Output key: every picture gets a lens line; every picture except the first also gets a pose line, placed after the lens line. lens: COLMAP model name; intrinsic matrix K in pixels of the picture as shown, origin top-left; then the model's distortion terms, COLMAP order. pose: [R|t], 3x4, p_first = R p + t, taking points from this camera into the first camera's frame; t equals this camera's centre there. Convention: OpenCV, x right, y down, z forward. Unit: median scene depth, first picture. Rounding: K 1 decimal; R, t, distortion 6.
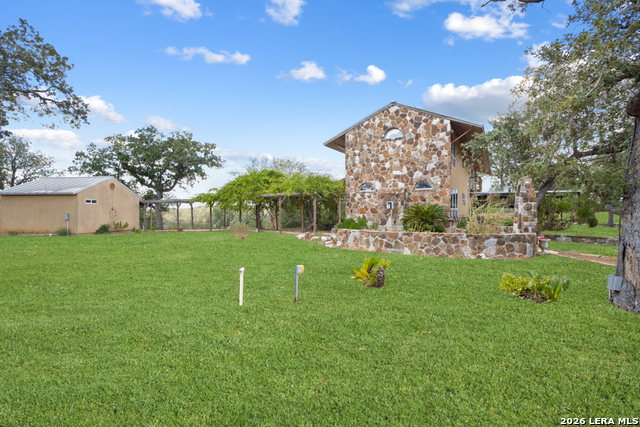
lens RADIAL K [[311.2, 0, 320.0], [0, 311.2, 213.5], [0, 0, 1]] dist [-0.036860, 0.001232]
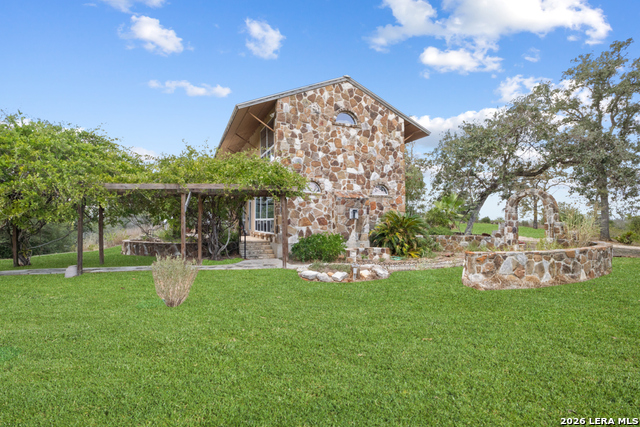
lens RADIAL K [[311.2, 0, 320.0], [0, 311.2, 213.5], [0, 0, 1]] dist [-0.036860, 0.001232]
pose [[0.592393, 0.015399, 0.805502, -0.408029], [0.011051, 0.999568, -0.027236, -0.008179], [-0.805573, 0.025037, 0.591967, 0.622238]]
